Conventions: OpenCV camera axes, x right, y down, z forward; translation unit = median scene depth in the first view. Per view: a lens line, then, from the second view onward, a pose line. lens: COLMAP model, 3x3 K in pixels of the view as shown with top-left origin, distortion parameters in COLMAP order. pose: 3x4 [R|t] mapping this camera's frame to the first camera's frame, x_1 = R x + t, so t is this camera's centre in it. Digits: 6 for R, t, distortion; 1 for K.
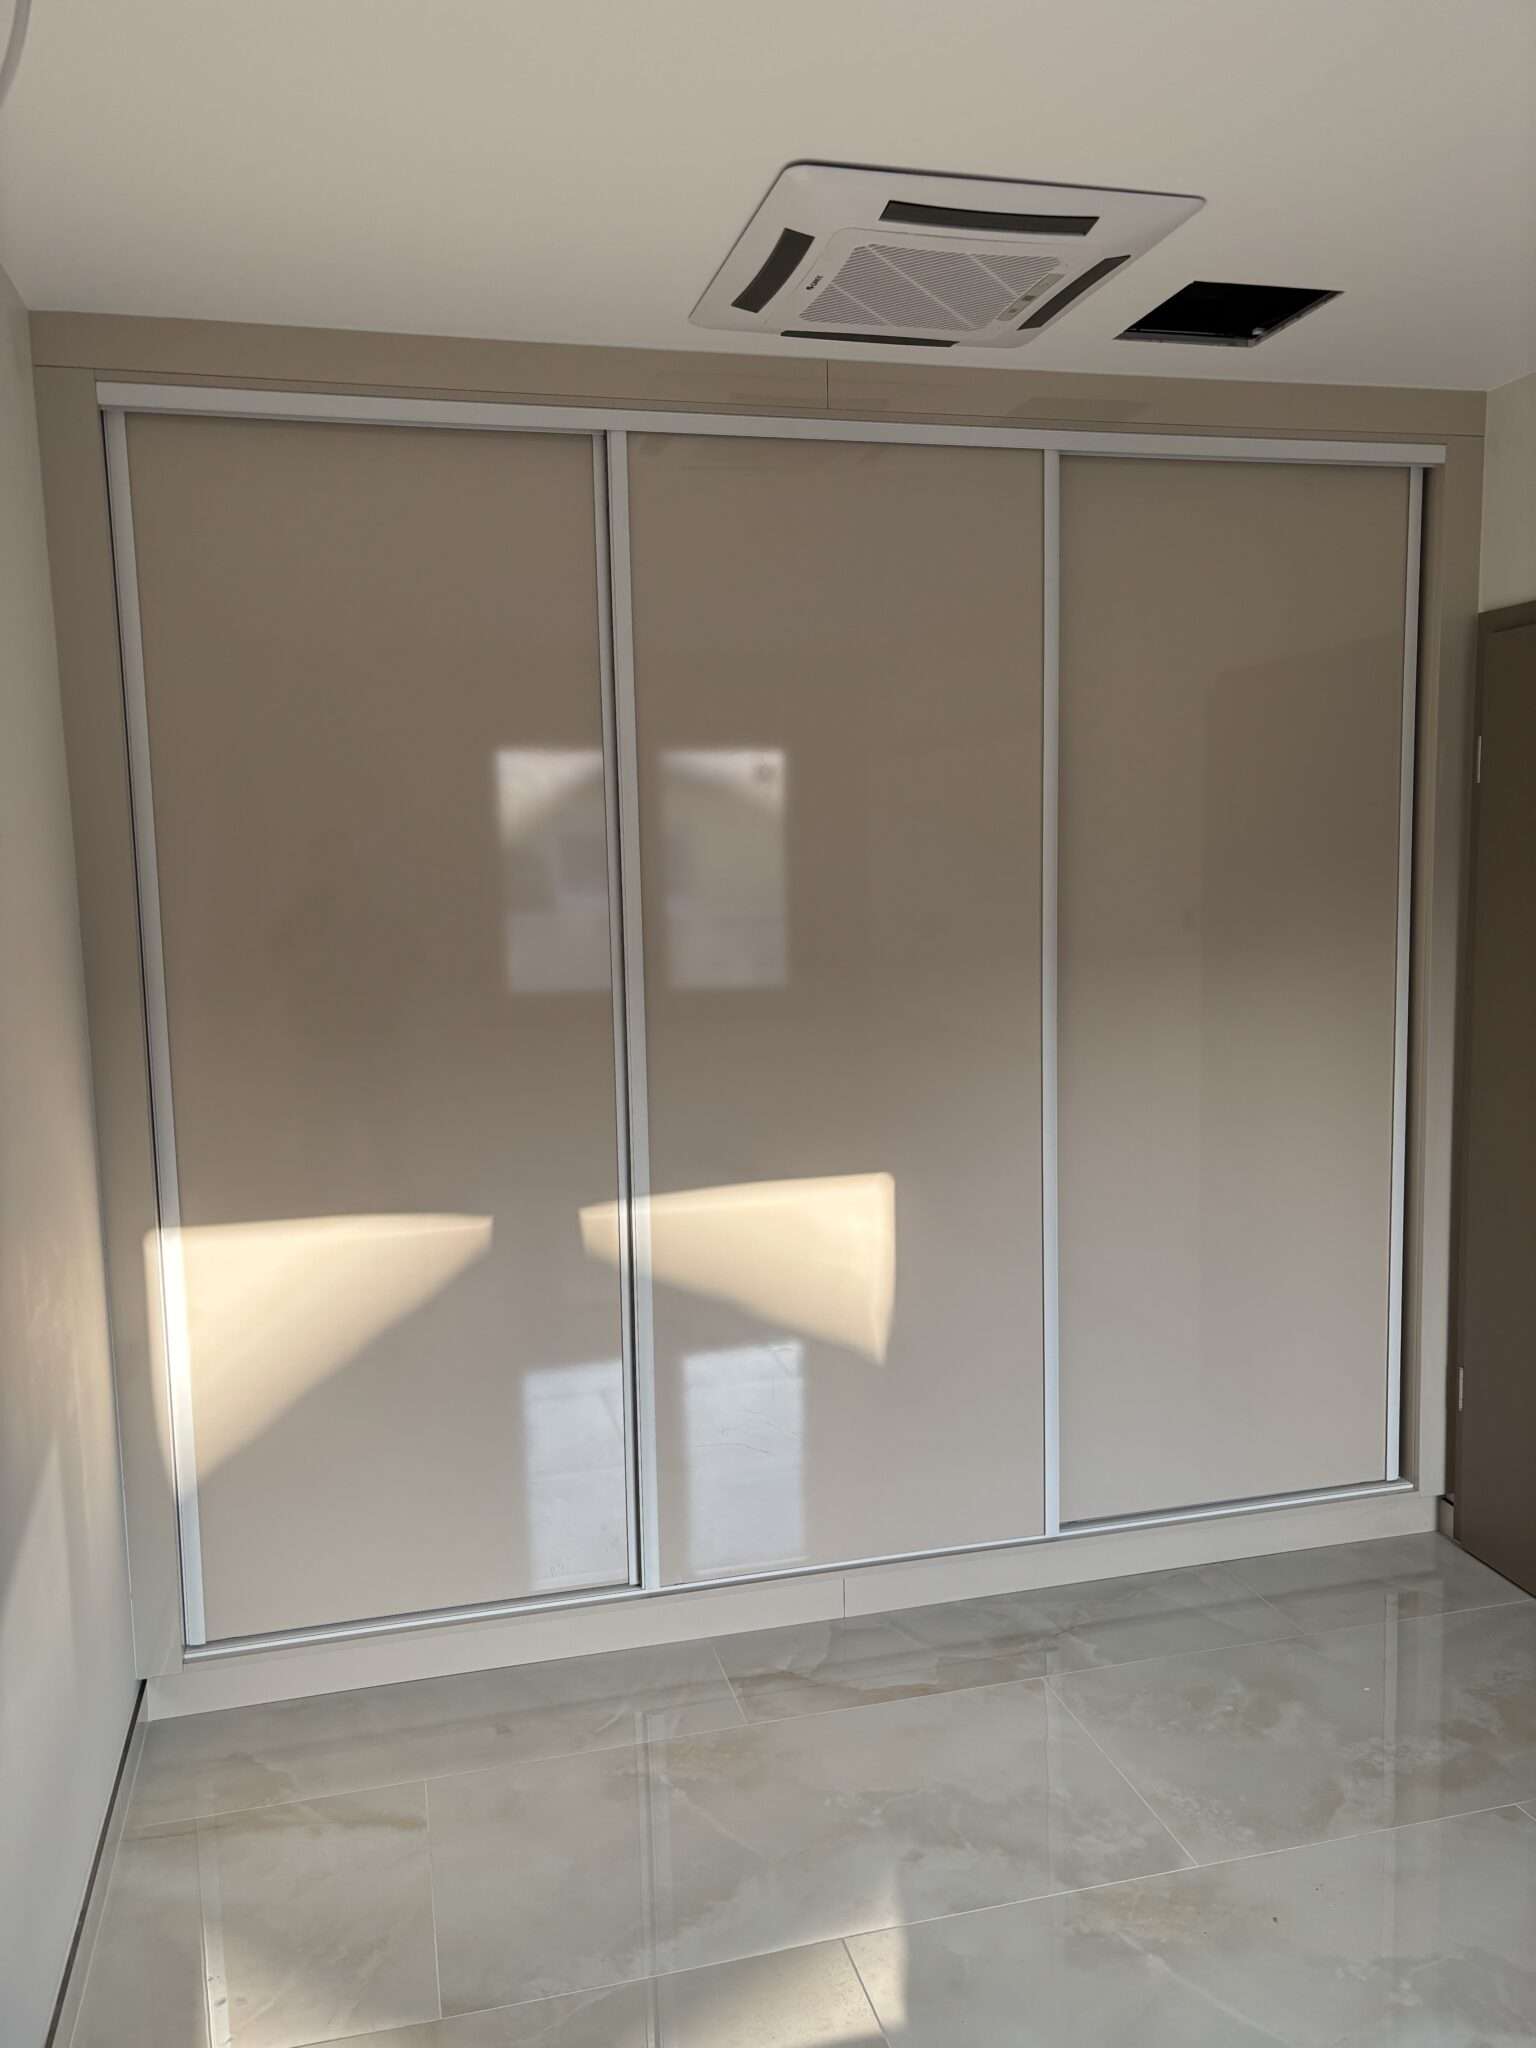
lens RADIAL K [[1570.6, 0, 764.6], [0, 1570.6, 1011.3], [0, 0, 1]] dist [0.062511, 0.008112]
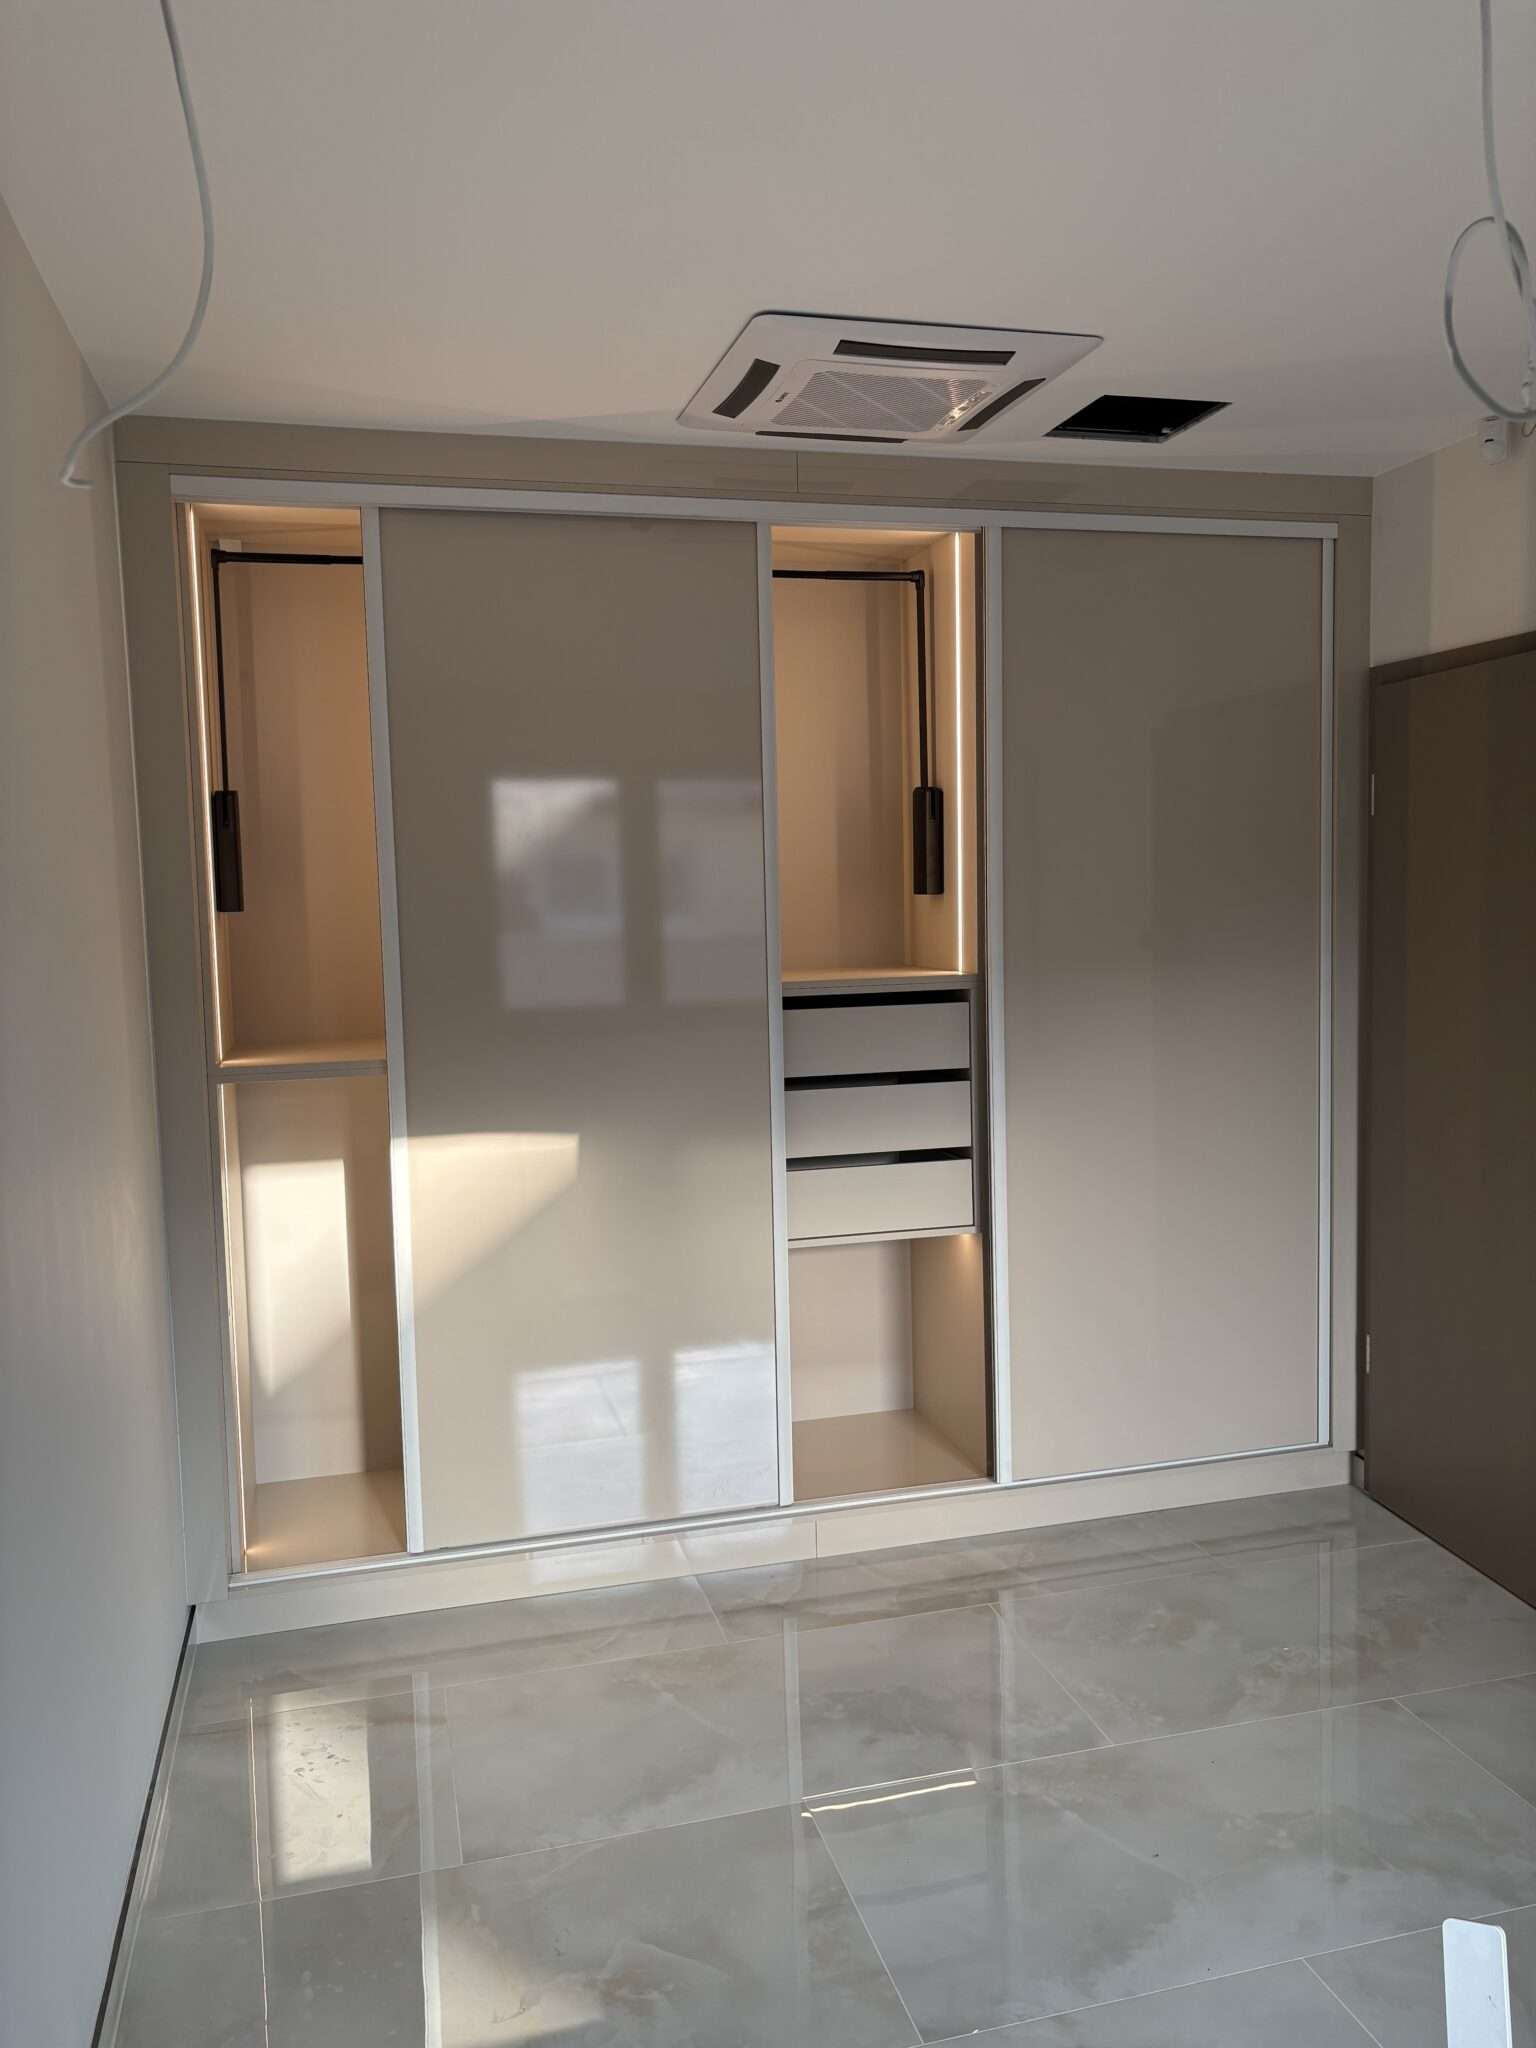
lens RADIAL K [[1570.6, 0, 788.2], [0, 1570.6, 983.1], [0, 0, 1]] dist [0.062511, 0.008112]
pose [[0.999852, -0.001530, 0.017111, 0.013803], [0.002114, 0.999414, -0.034157, 0.017908], [-0.017048, 0.034189, 0.999270, -0.152087]]
